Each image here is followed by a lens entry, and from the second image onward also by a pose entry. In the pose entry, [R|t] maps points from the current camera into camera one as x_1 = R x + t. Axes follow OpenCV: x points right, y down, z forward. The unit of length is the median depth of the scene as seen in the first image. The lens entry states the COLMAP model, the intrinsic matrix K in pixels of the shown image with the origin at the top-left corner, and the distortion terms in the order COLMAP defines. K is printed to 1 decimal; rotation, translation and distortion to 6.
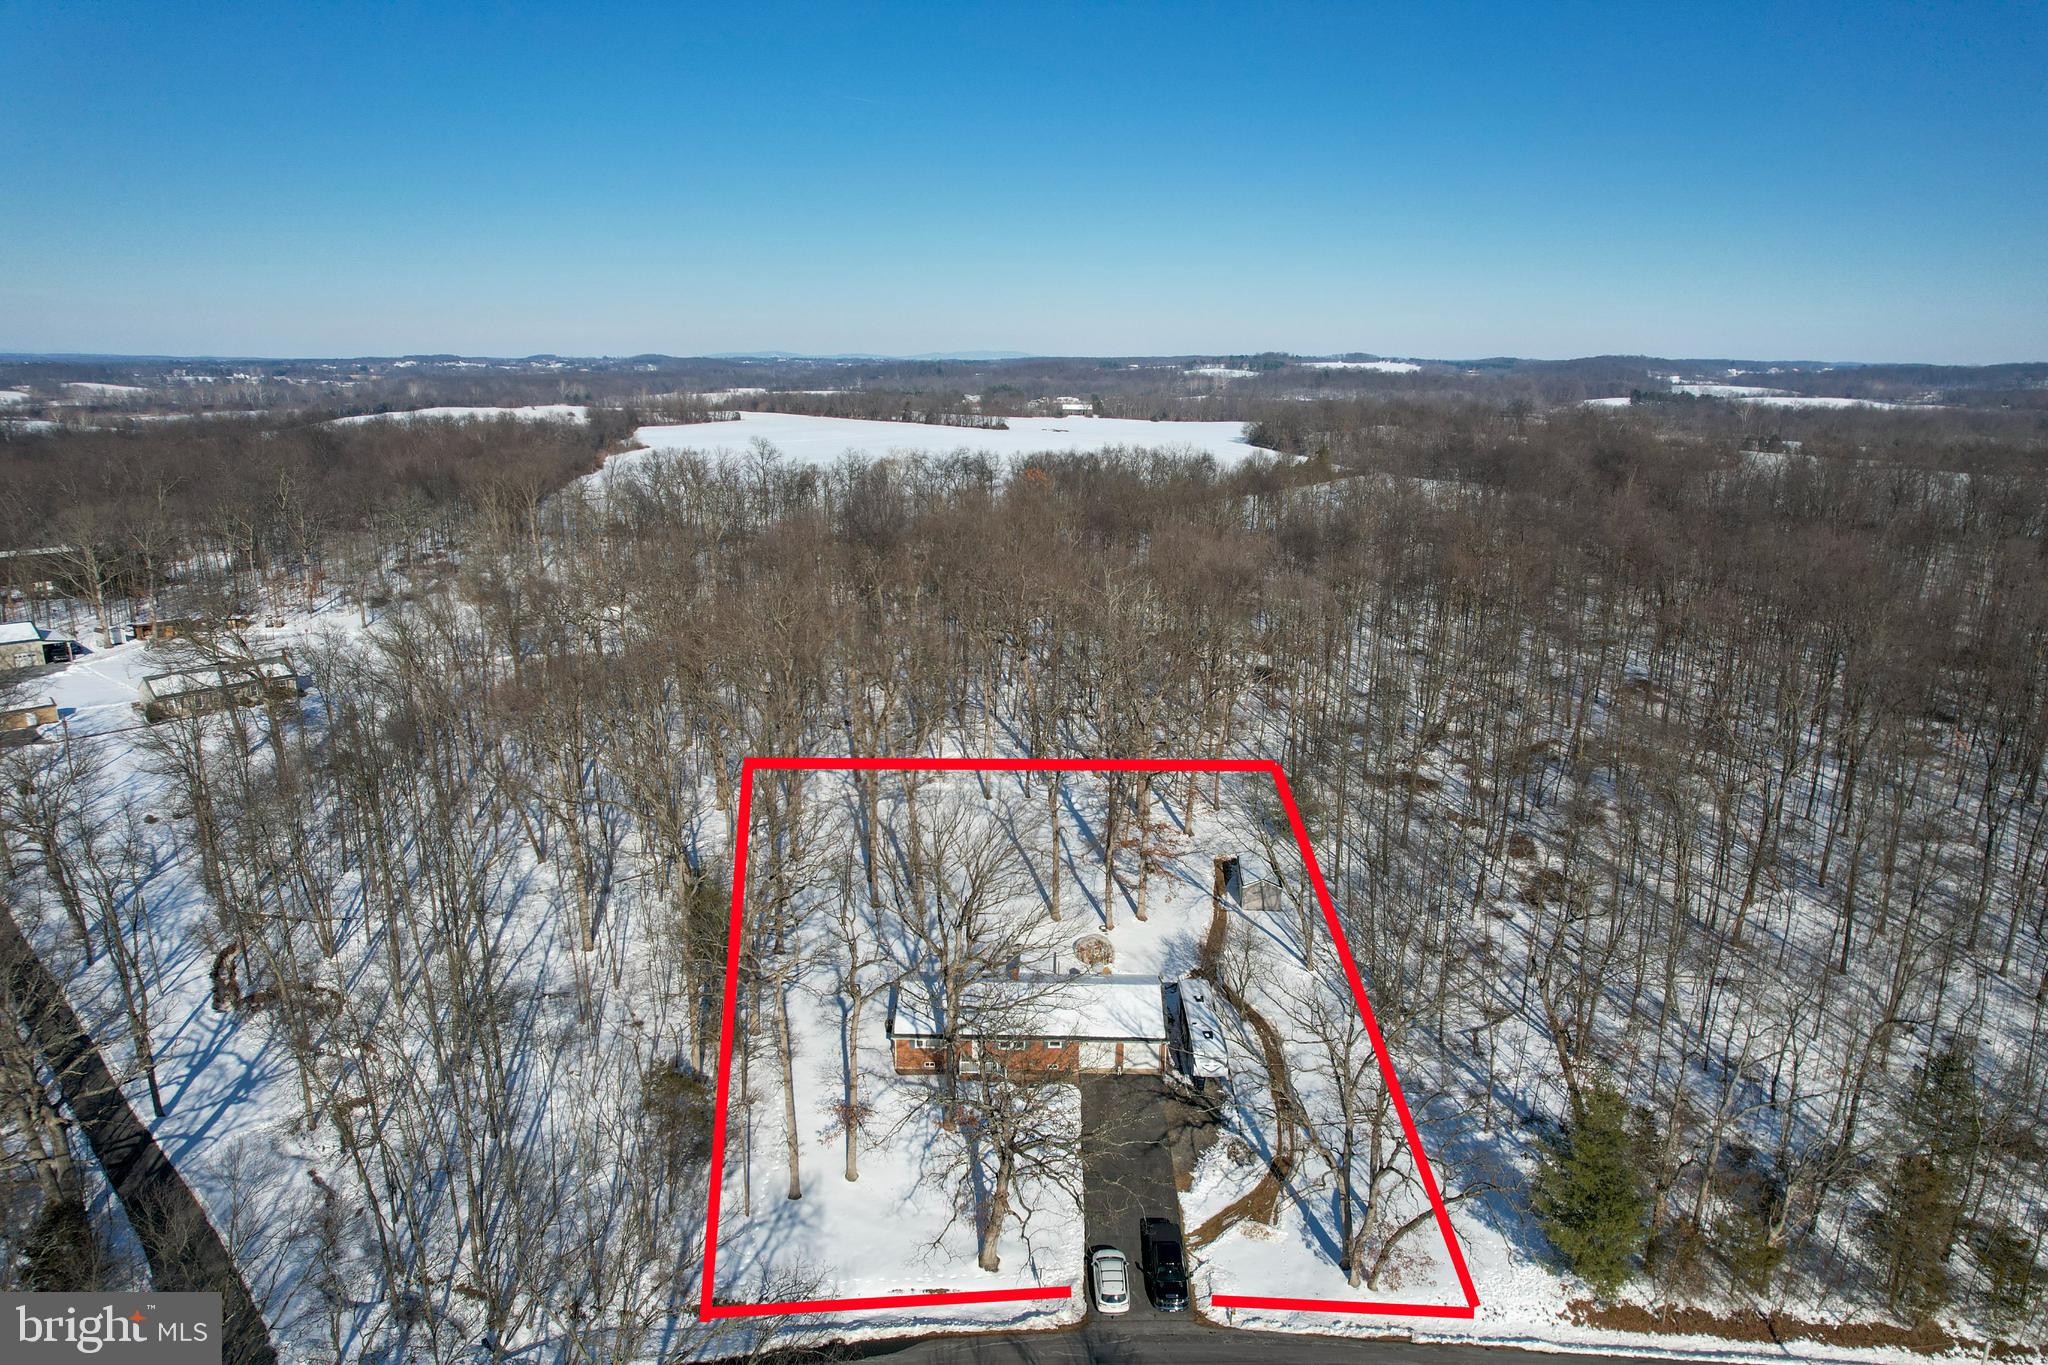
lens RADIAL K [[1335.4, 0, 1024.0], [0, 1335.4, 682.5], [0, 0, 1]] dist [-0.050420, 0.064704]
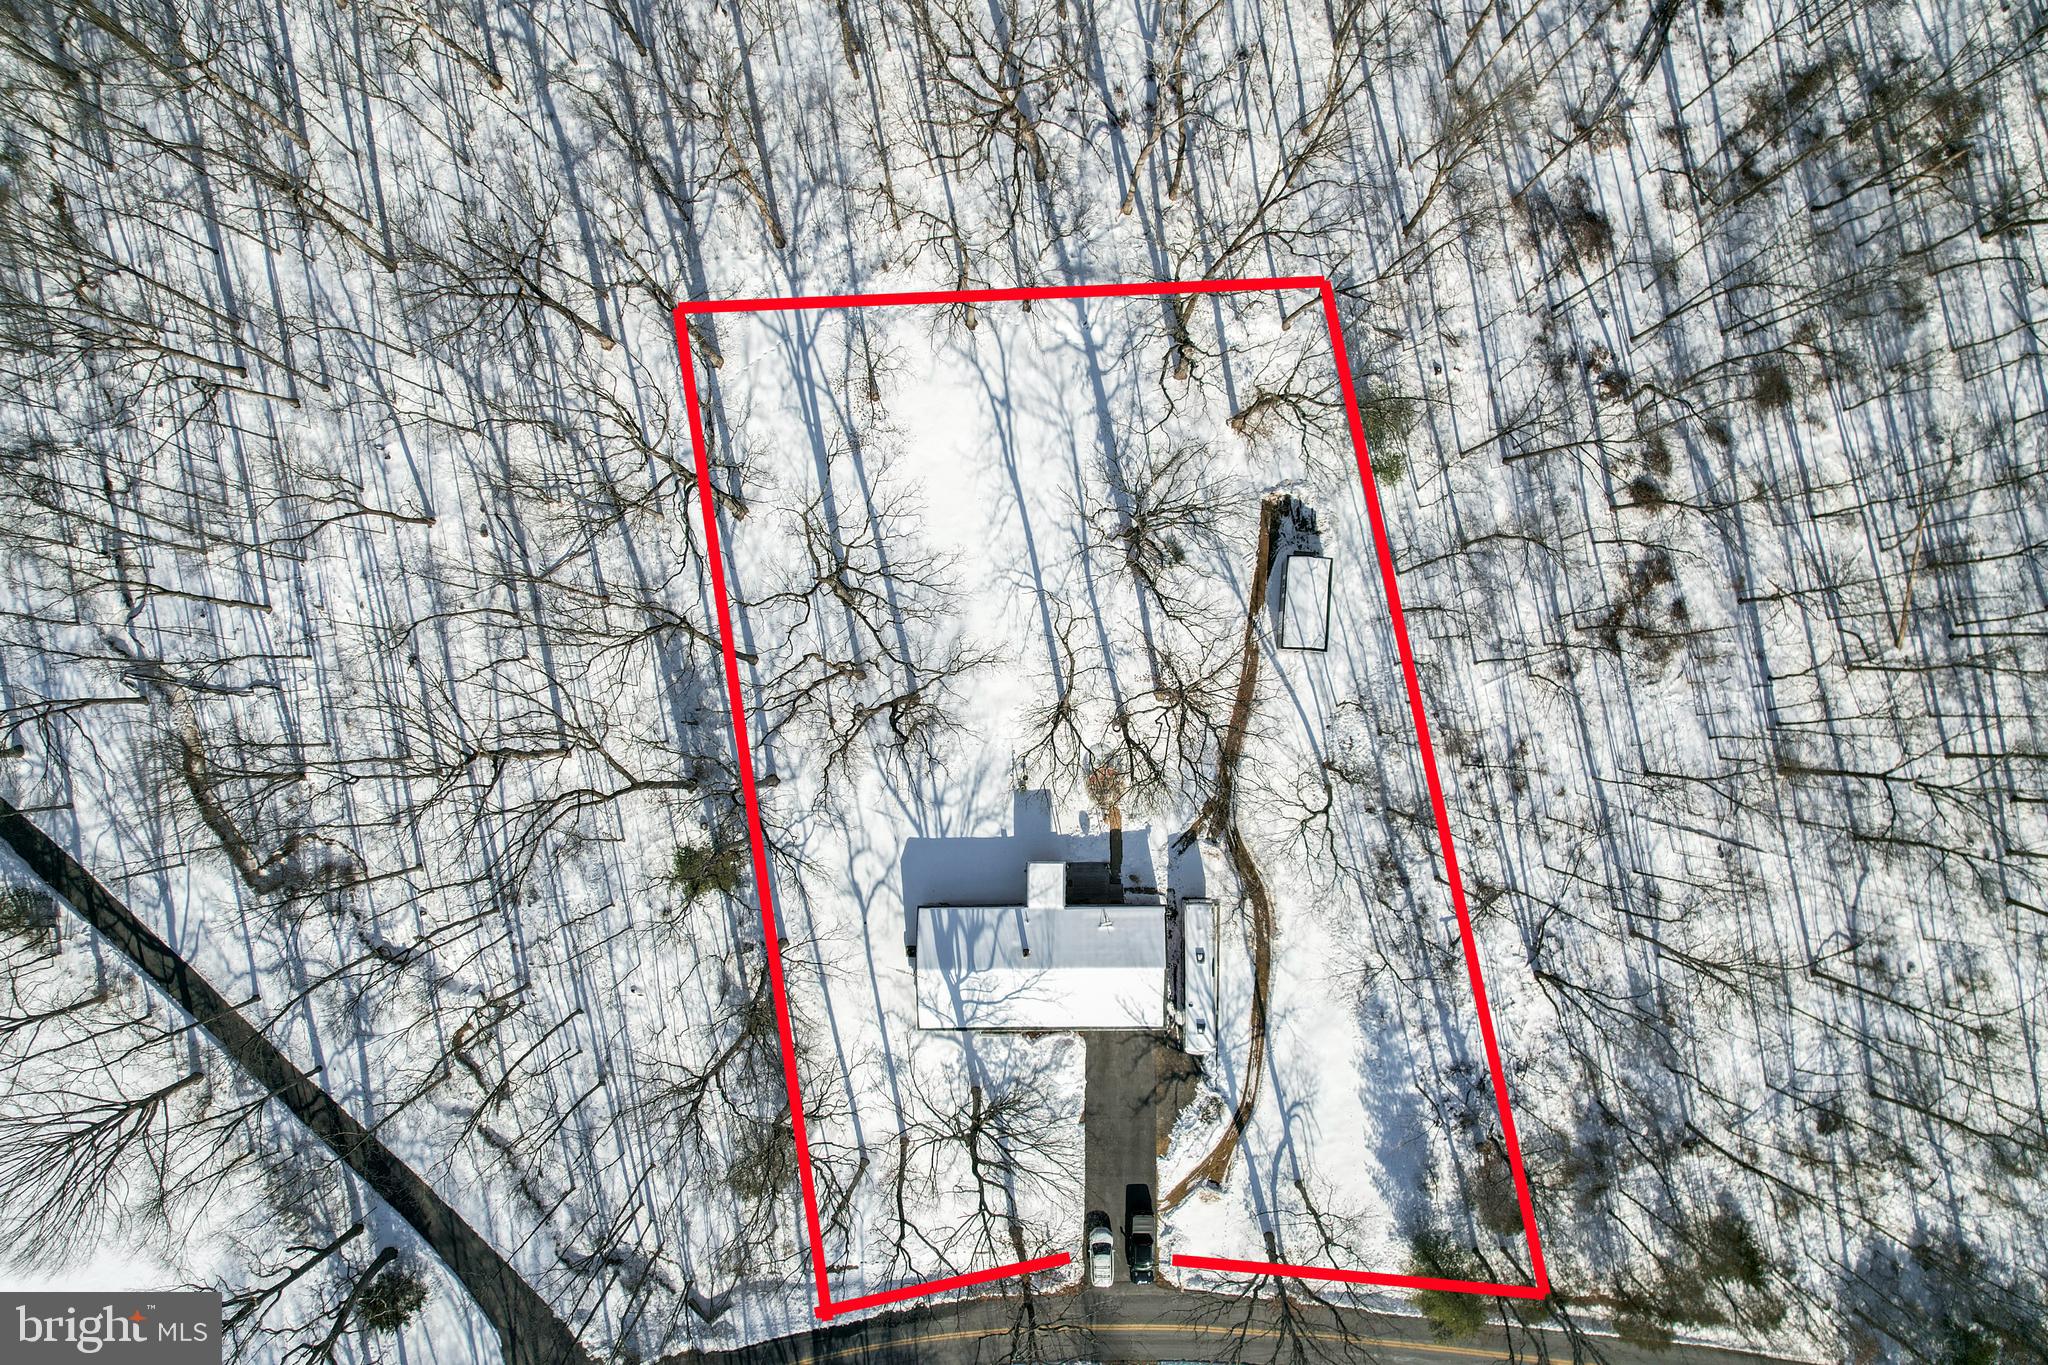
lens RADIAL K [[1335.4, 0, 1024.0], [0, 1335.4, 682.5], [0, 0, 1]] dist [-0.050420, 0.064704]
pose [[0.999816, -0.016160, -0.010337, 0.005882], [0.014261, 0.265733, 0.963941, -0.932717], [-0.012830, -0.963911, 0.265915, 1.030970]]
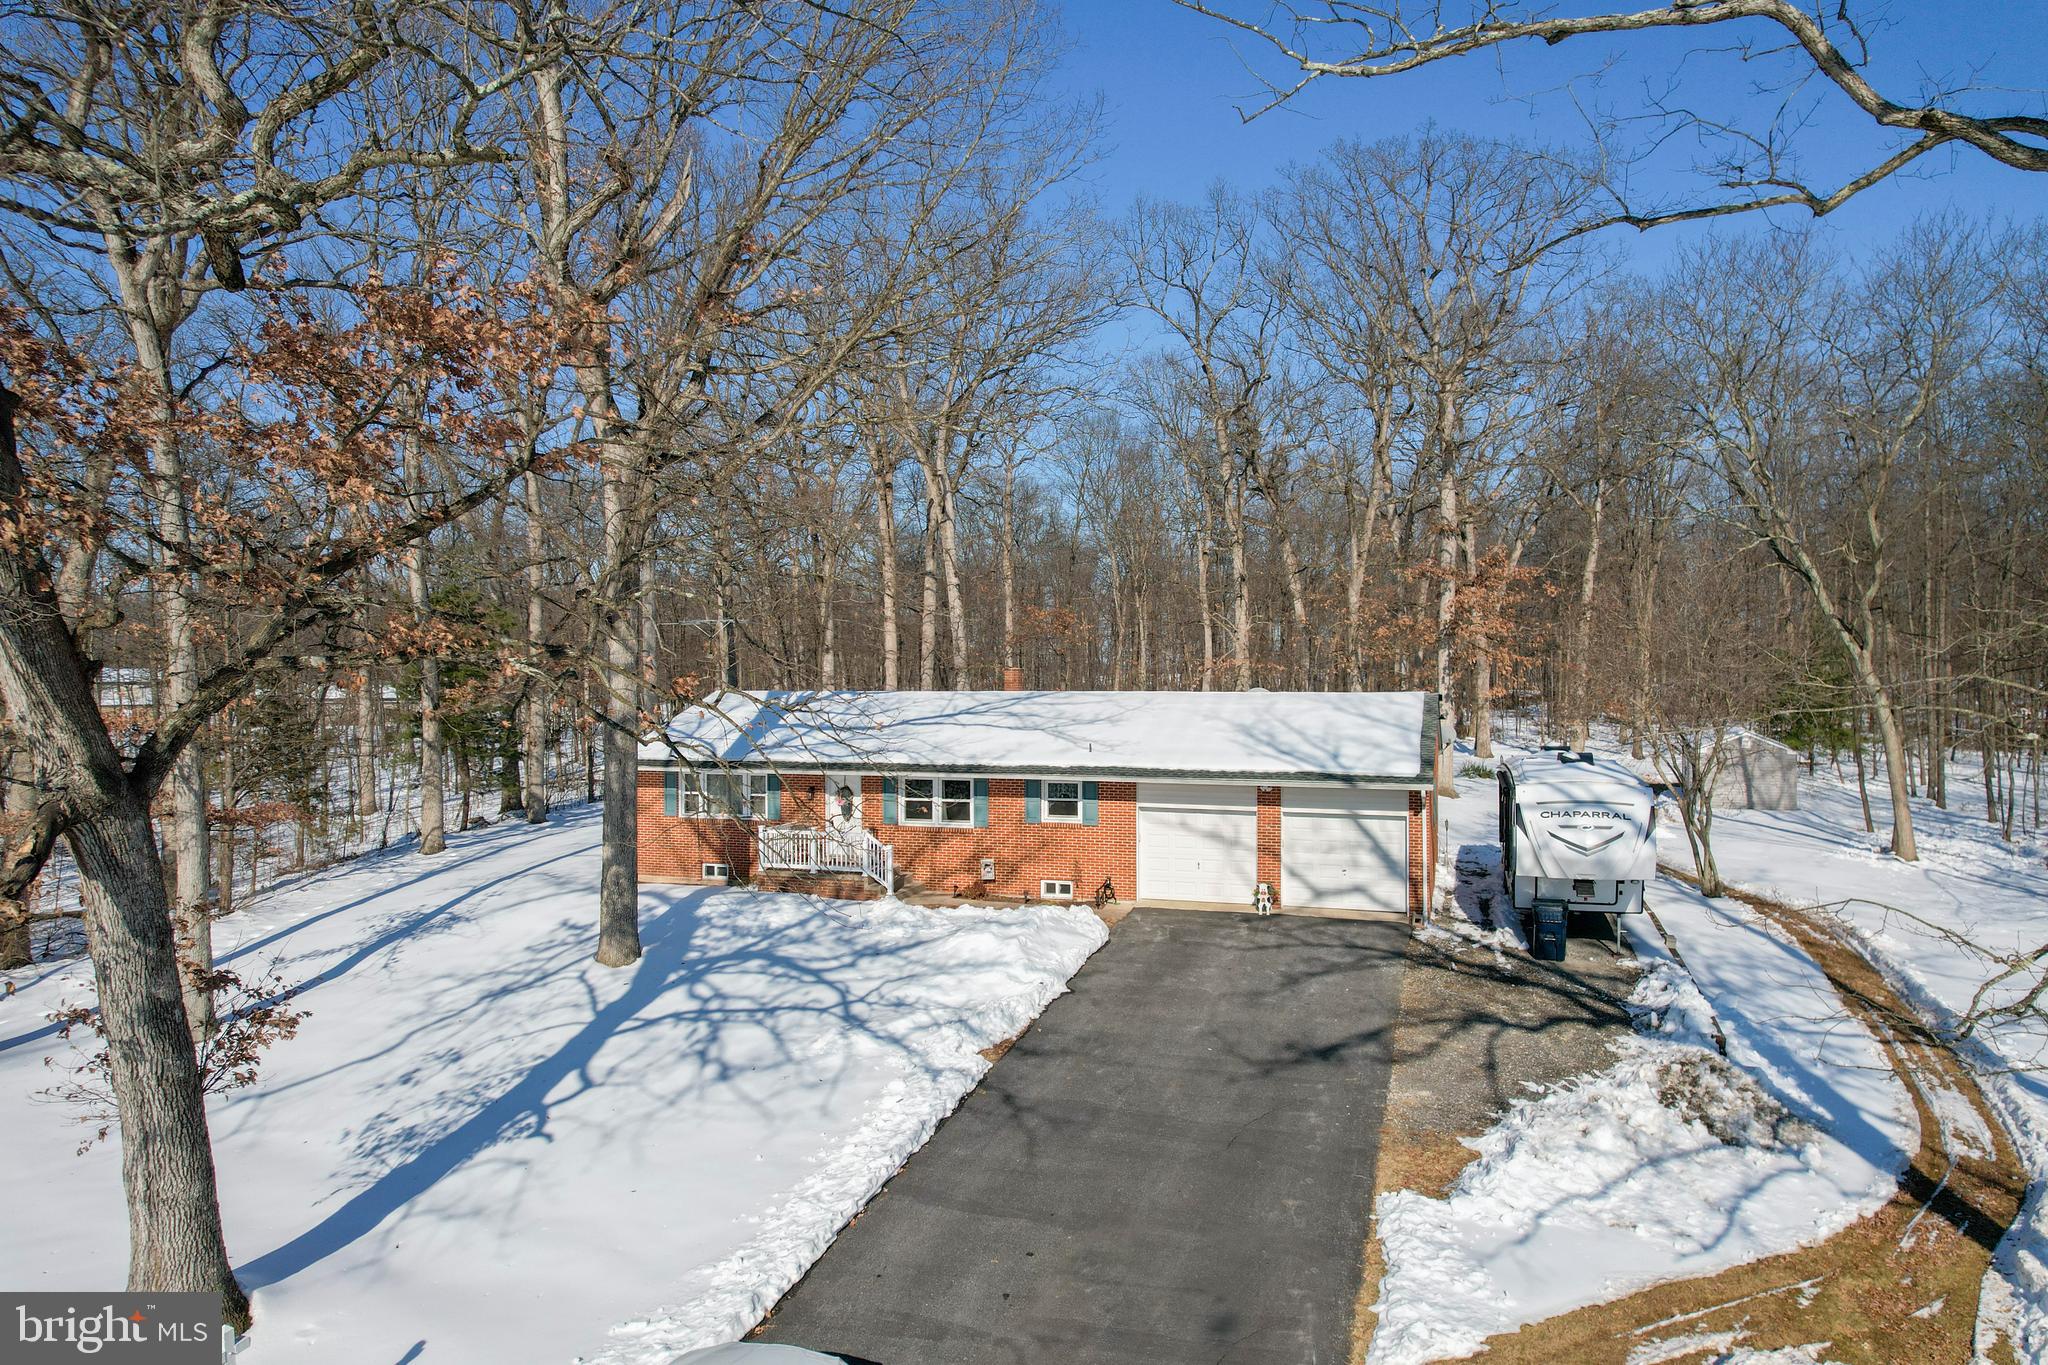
lens RADIAL K [[1335.4, 0, 1024.0], [0, 1335.4, 682.5], [0, 0, 1]] dist [-0.050420, 0.064704]
pose [[0.954350, -0.016585, -0.298230, 0.117007], [-0.055855, 0.970935, -0.232733, 0.335693], [0.293422, 0.238766, 0.925686, 0.735149]]
